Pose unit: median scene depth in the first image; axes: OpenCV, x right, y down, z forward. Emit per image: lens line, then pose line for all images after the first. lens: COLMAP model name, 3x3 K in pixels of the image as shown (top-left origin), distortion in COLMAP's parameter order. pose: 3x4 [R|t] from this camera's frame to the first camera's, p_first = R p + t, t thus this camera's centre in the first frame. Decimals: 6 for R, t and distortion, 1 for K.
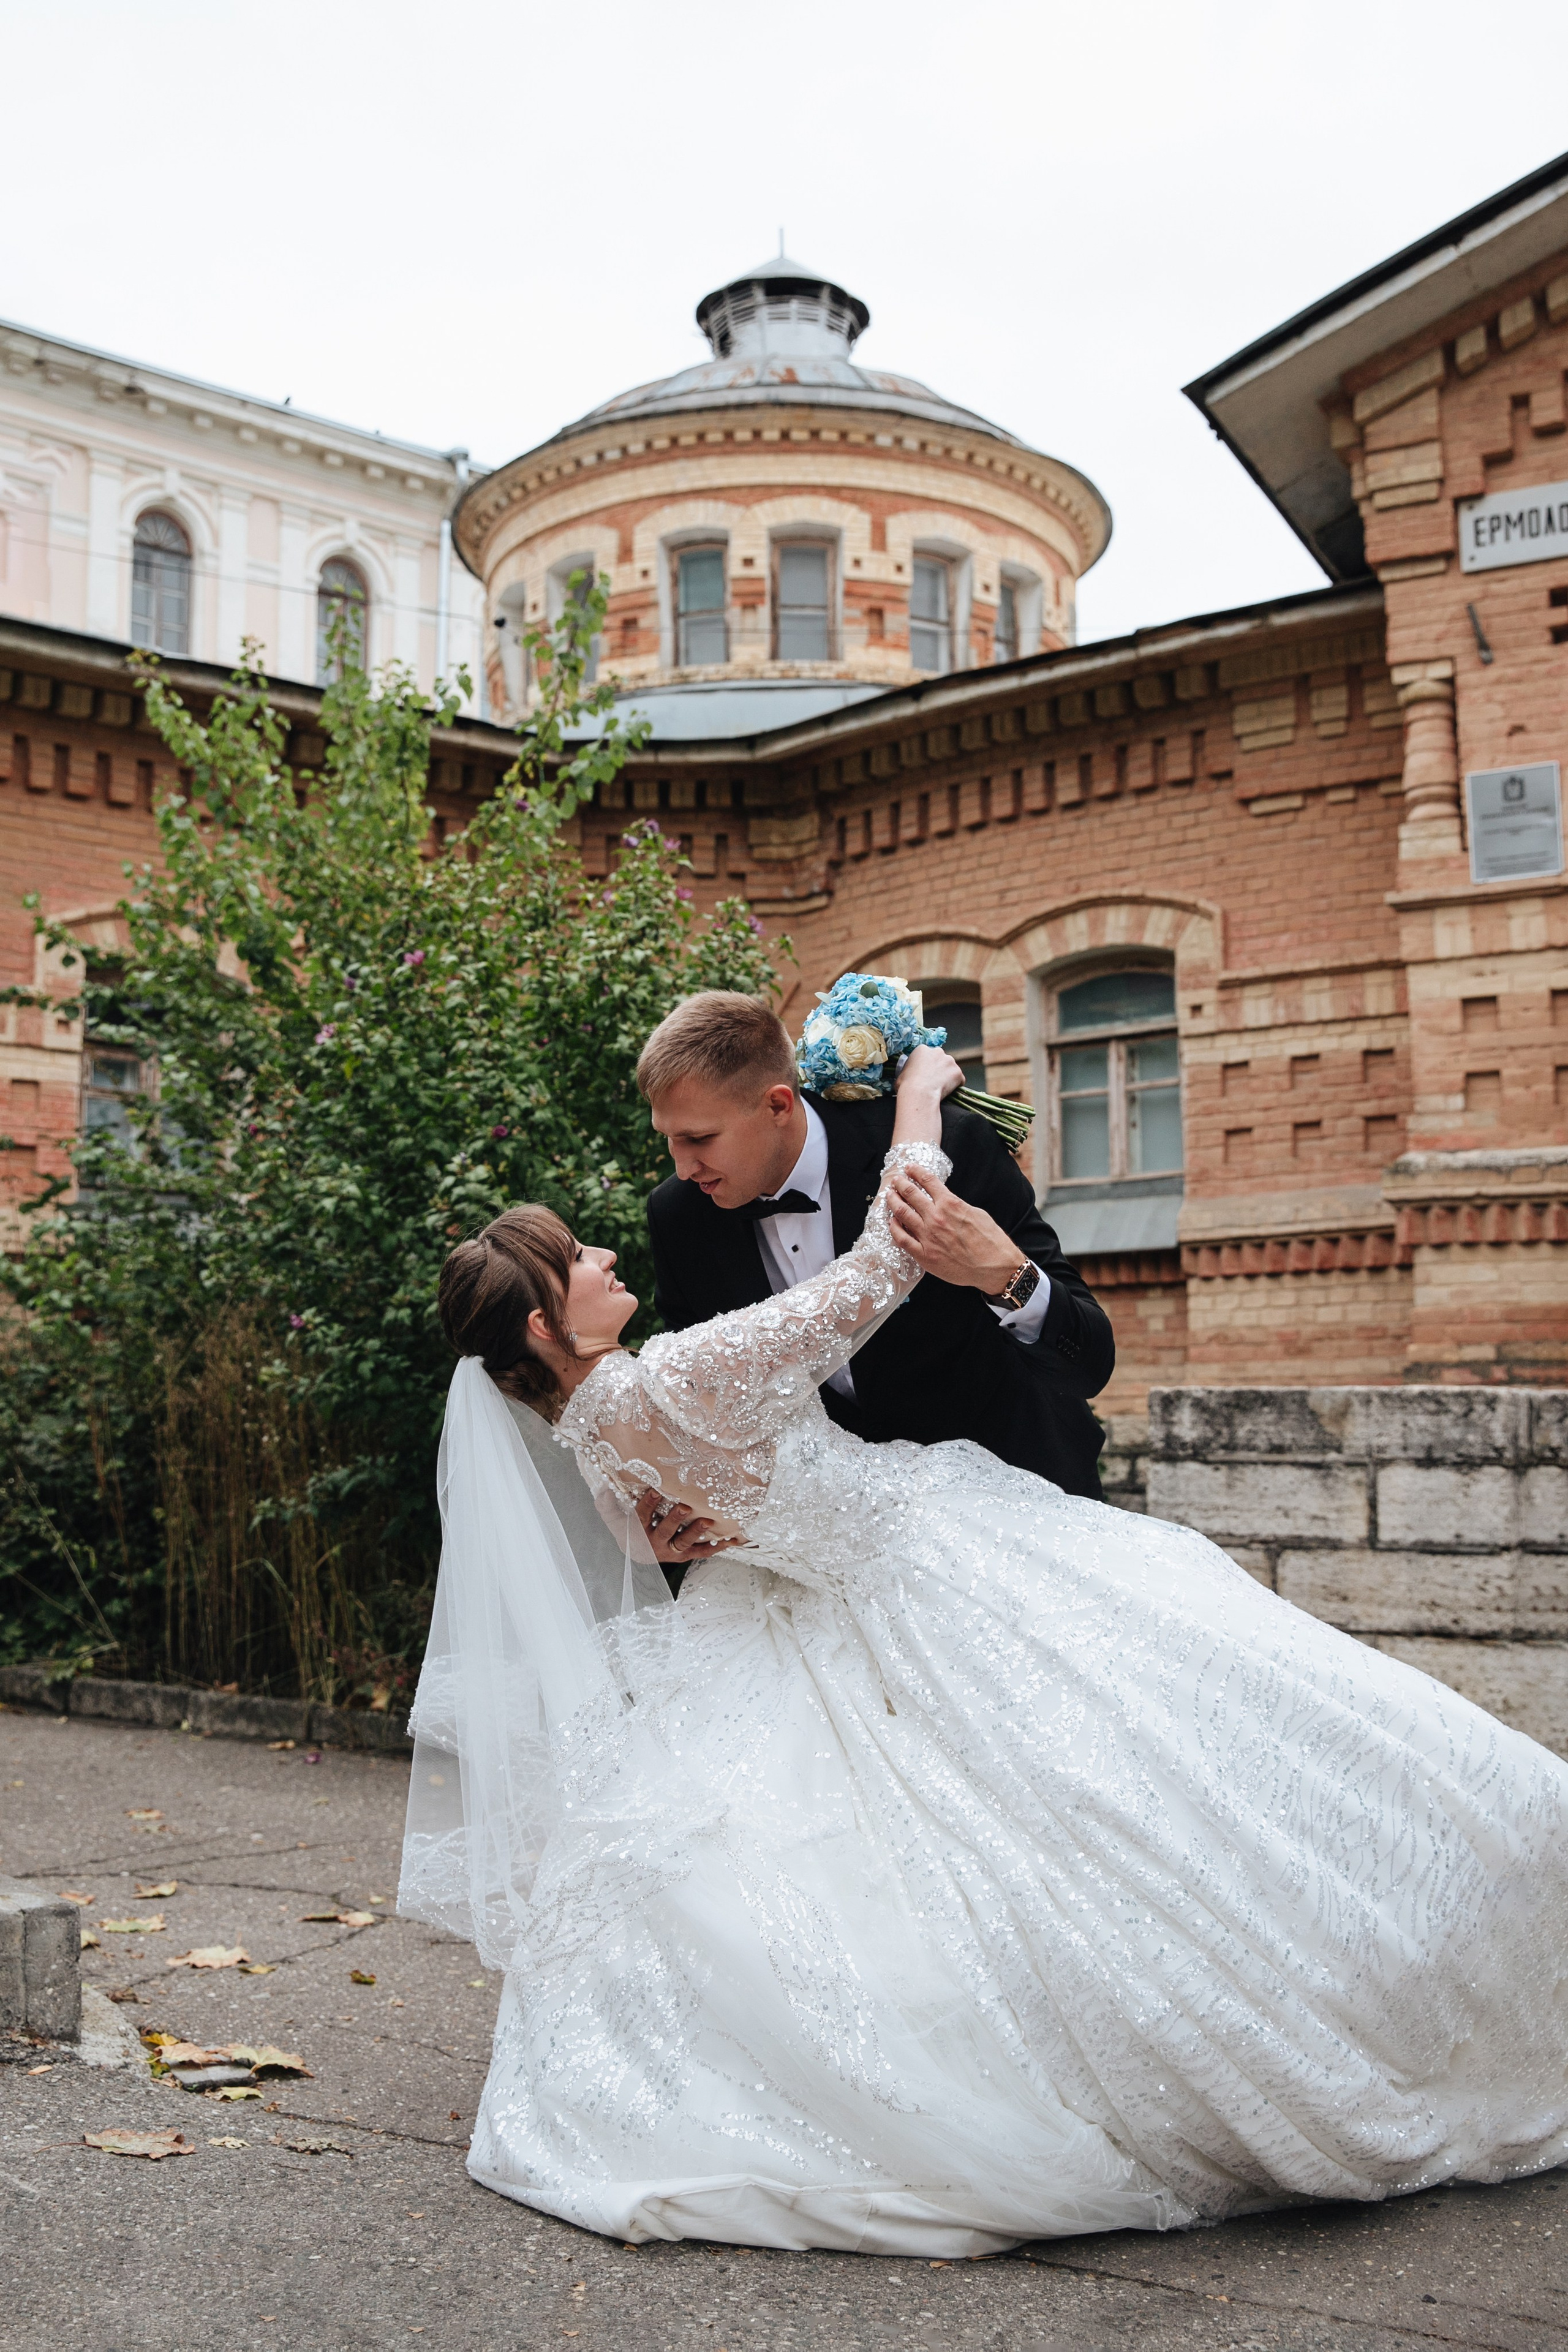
lens RADIAL K [[2386.7, 0, 775.9], [0, 2386.7, 1163.3], [0, 0, 1]] dist [0.007742, 0.000000]
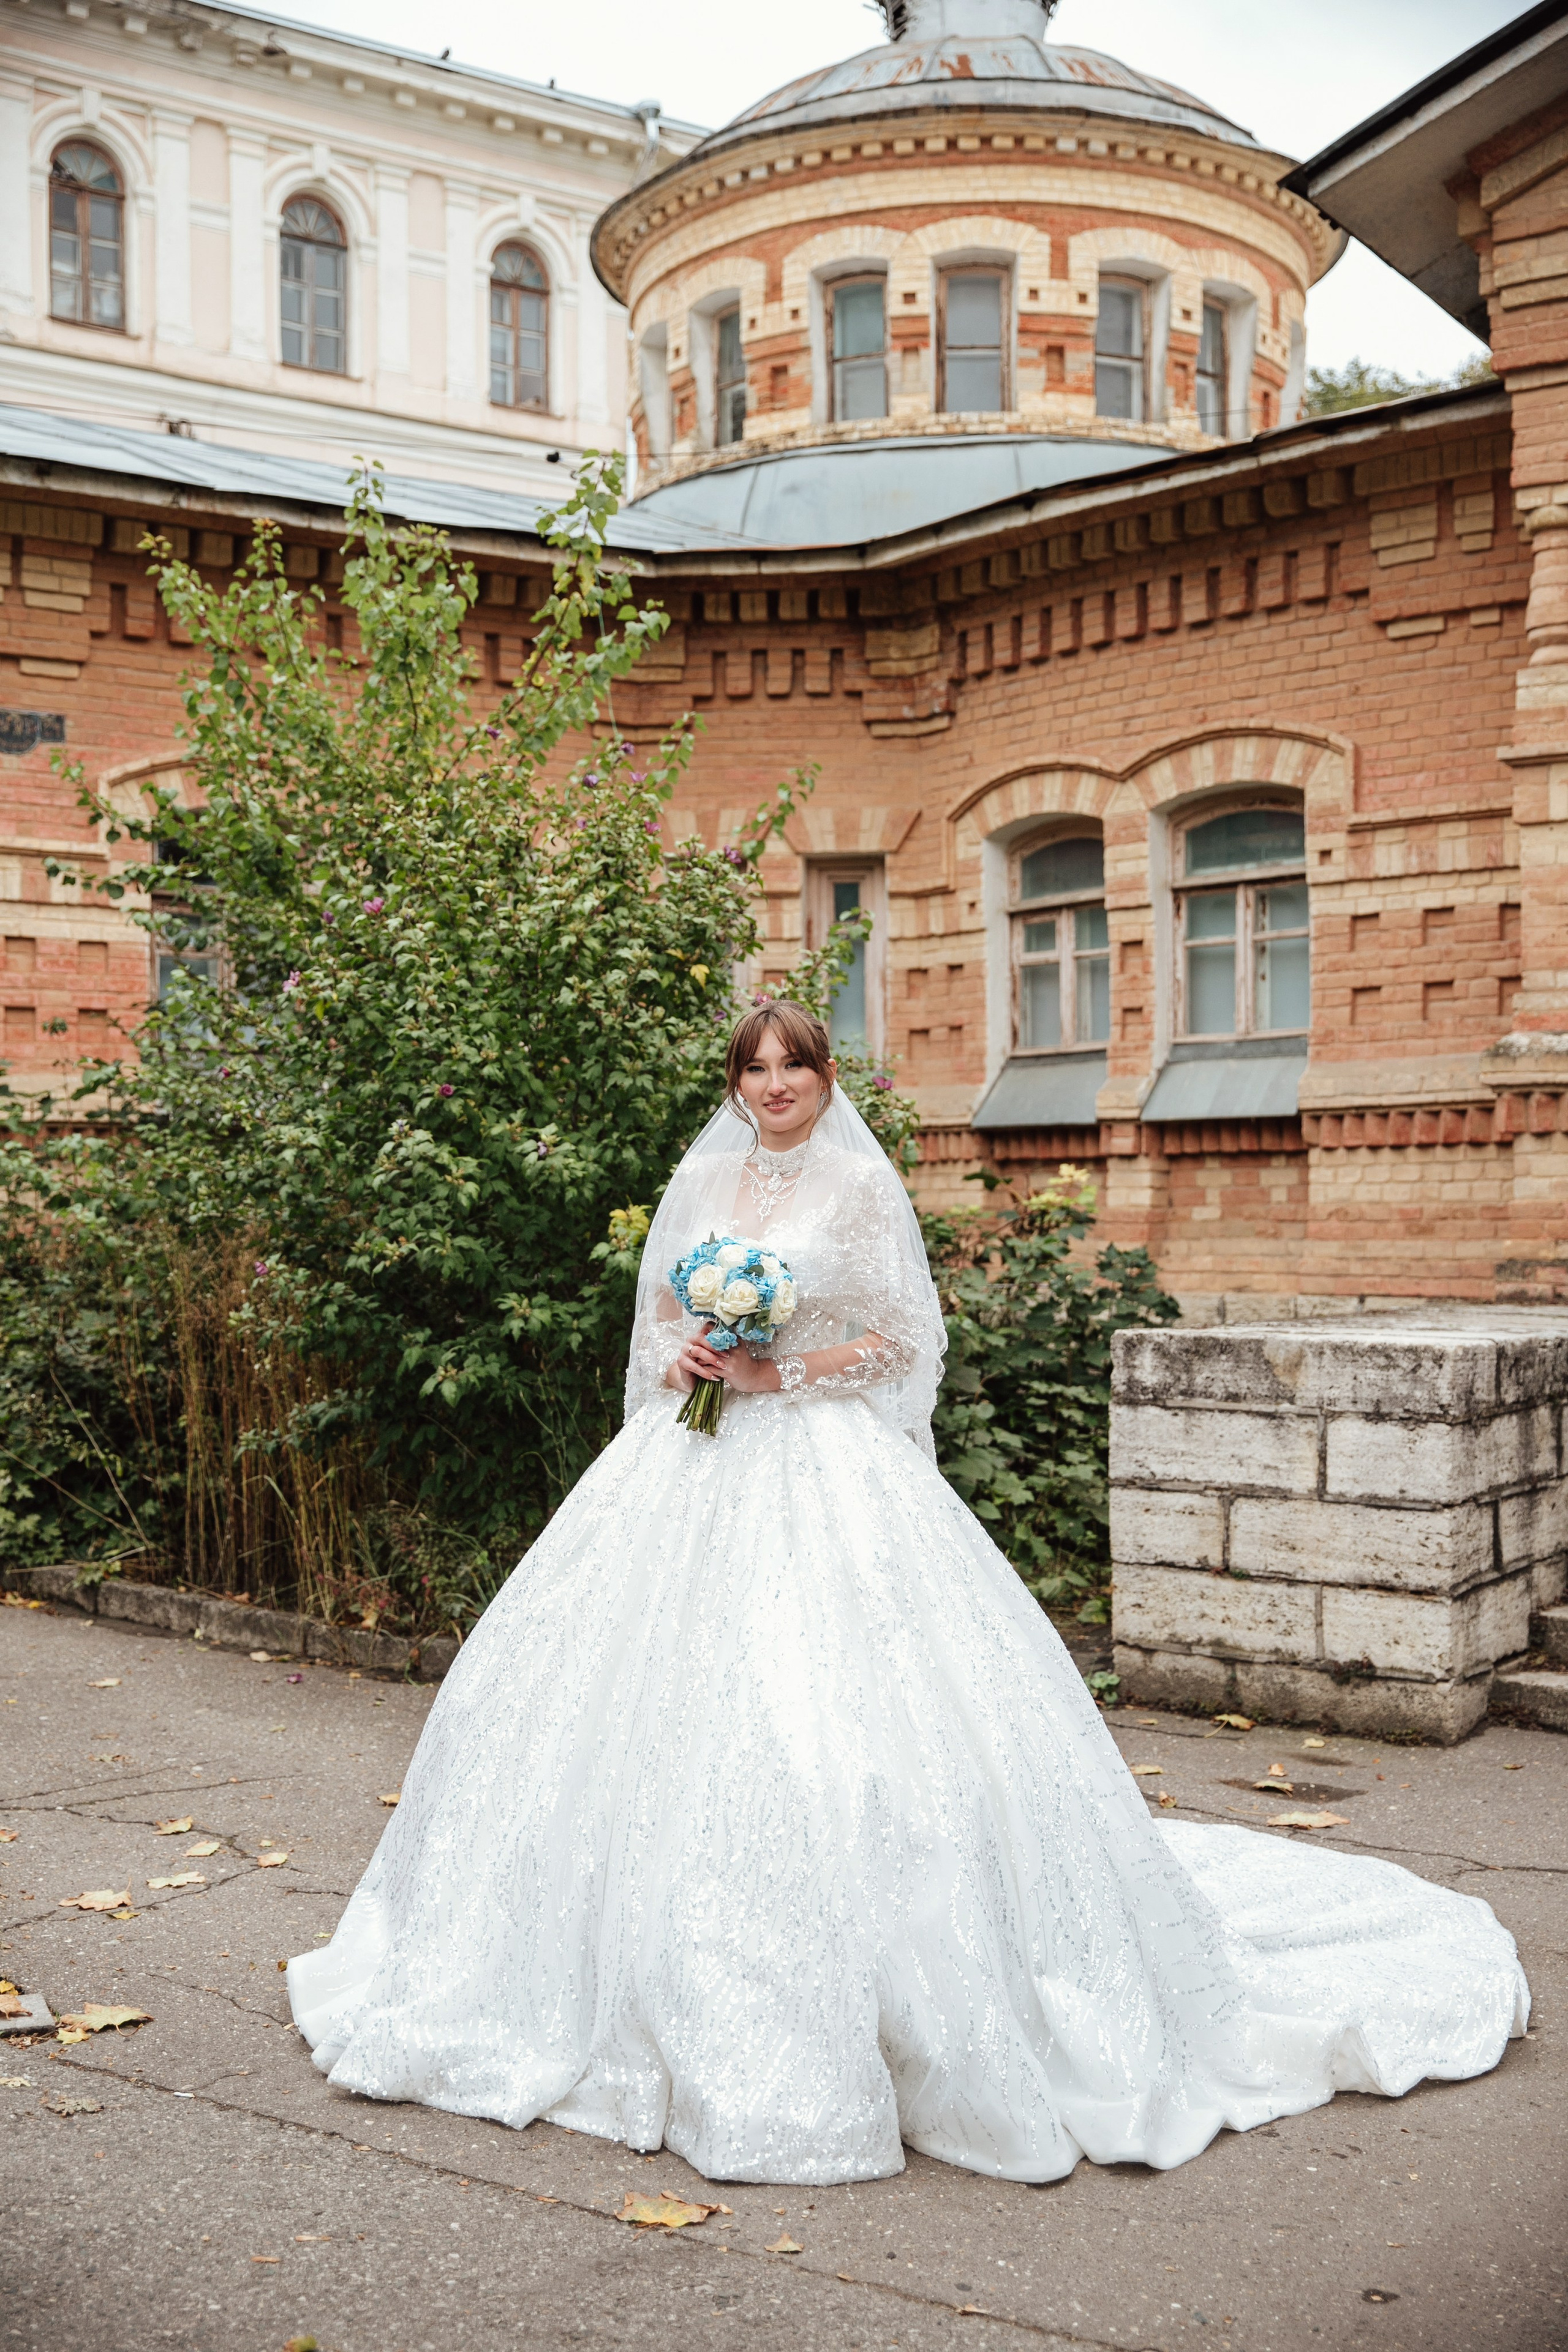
lens RADIAL K [[2766.2, 0, 795.7], [0, 2766.2, 1194.4], [0, 0, 1]] dist [0.063564, 0.000000]
pose [[0.993471, 0.004316, -0.114007, 0.099010], [0.008788, 0.993421, 0.114184, -0.060139], [0.113750, -0.114440, 0.986896, -0.092248]]
